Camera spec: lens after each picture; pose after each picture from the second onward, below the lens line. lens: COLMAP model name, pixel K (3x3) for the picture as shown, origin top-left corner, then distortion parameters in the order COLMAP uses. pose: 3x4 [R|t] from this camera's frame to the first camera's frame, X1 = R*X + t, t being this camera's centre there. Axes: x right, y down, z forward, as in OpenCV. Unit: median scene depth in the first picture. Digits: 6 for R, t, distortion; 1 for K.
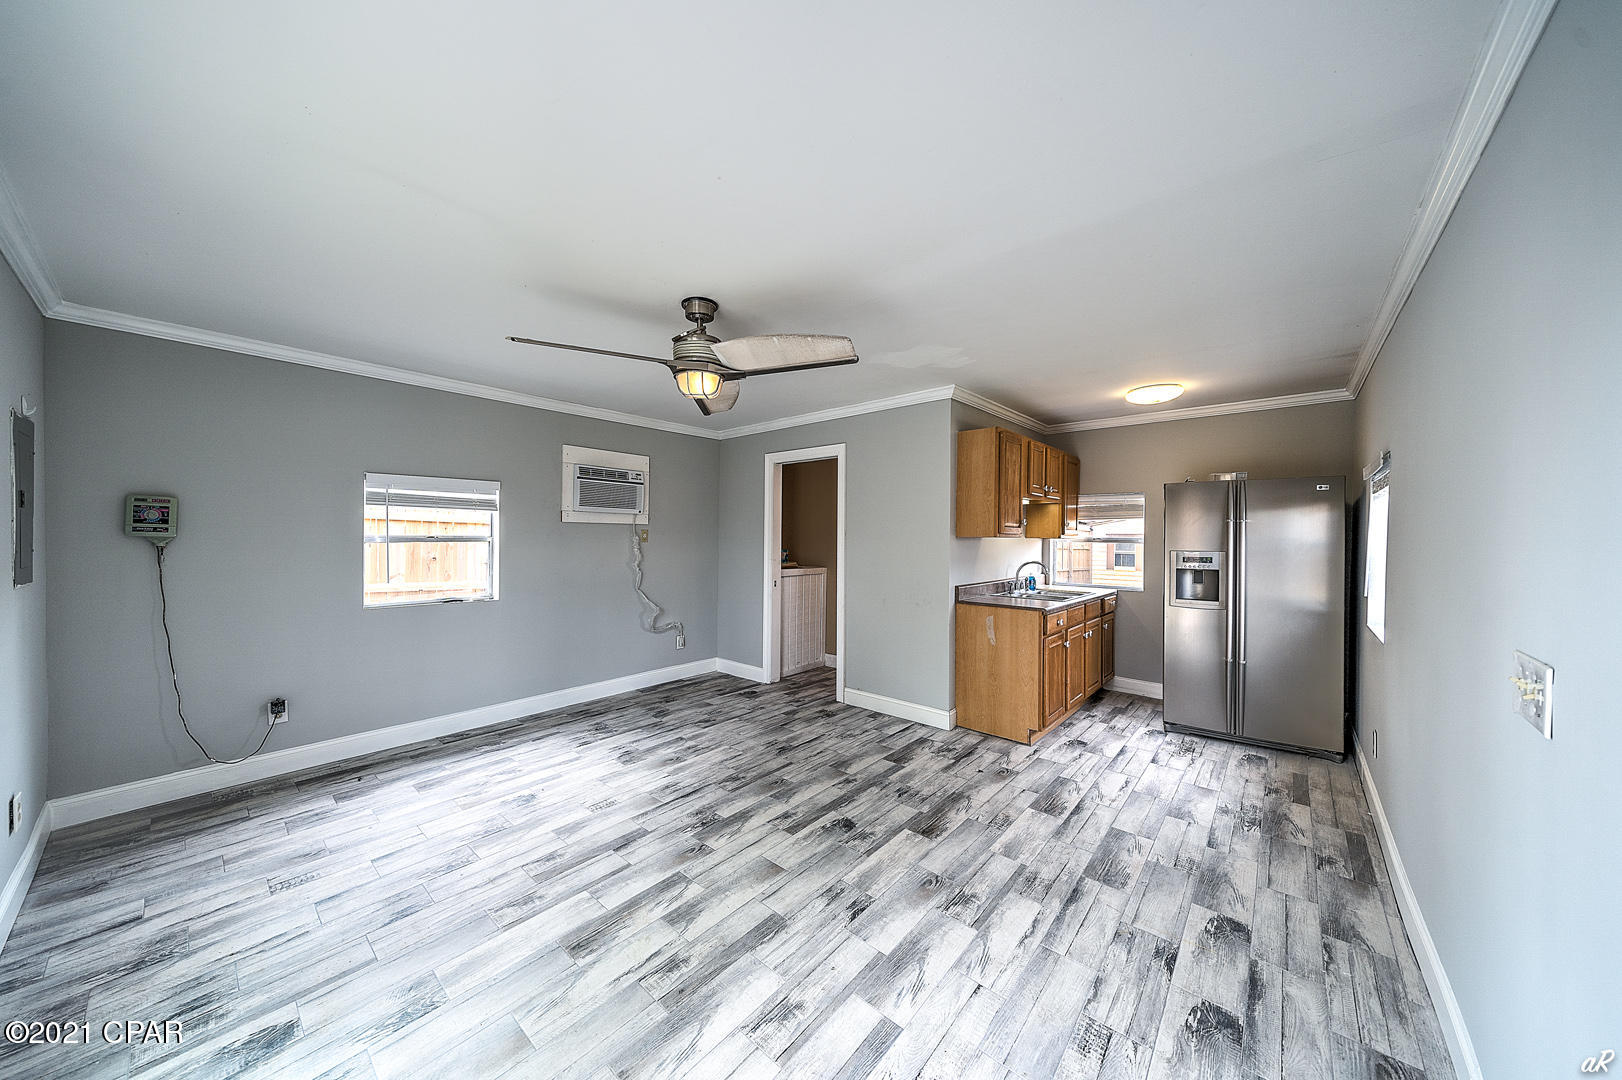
lens RADIAL K [[541.6, 0, 808.3], [0, 541.6, 540.2], [0, 0, 1]] dist [0.024320, -0.003506]
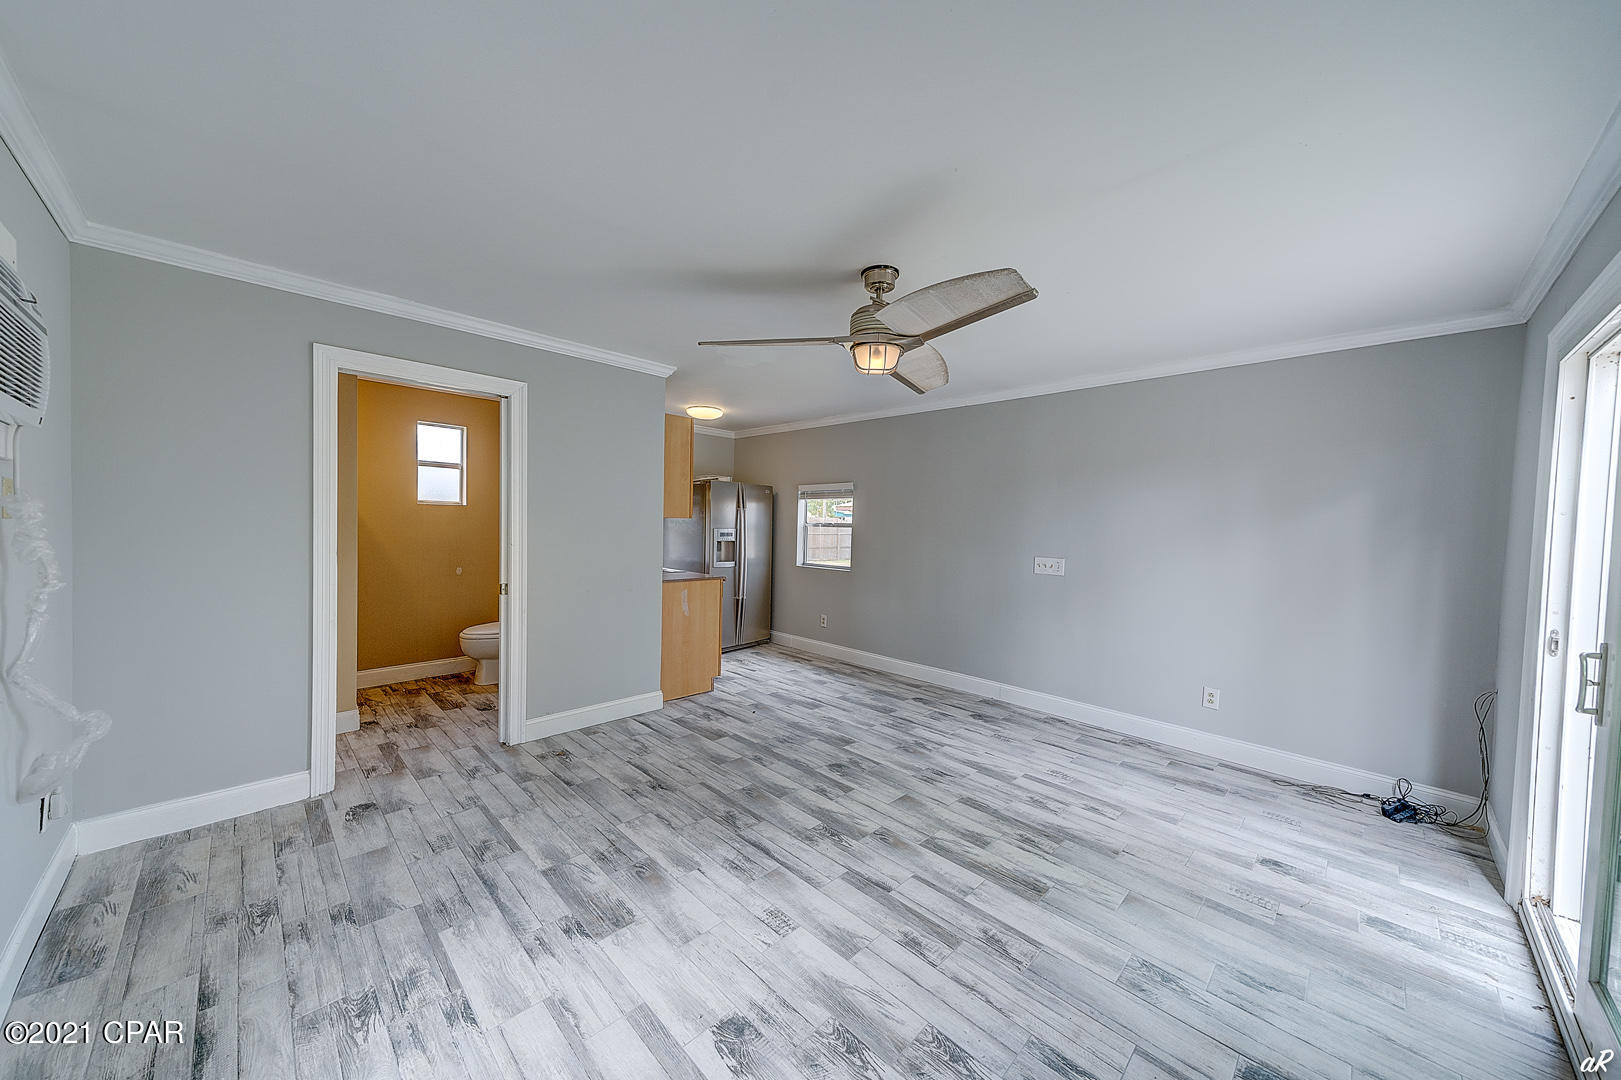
lens RADIAL K [[541.3, 0, 807.8], [0, 541.3, 540.2], [0, 0, 1]] dist [0.024320, -0.003506]
pose [[0.086856, -0.035028, 0.995605, -1.008540], [-0.015647, 0.999210, 0.036520, -0.012579], [-0.996098, -0.018751, 0.086239, 0.892409]]
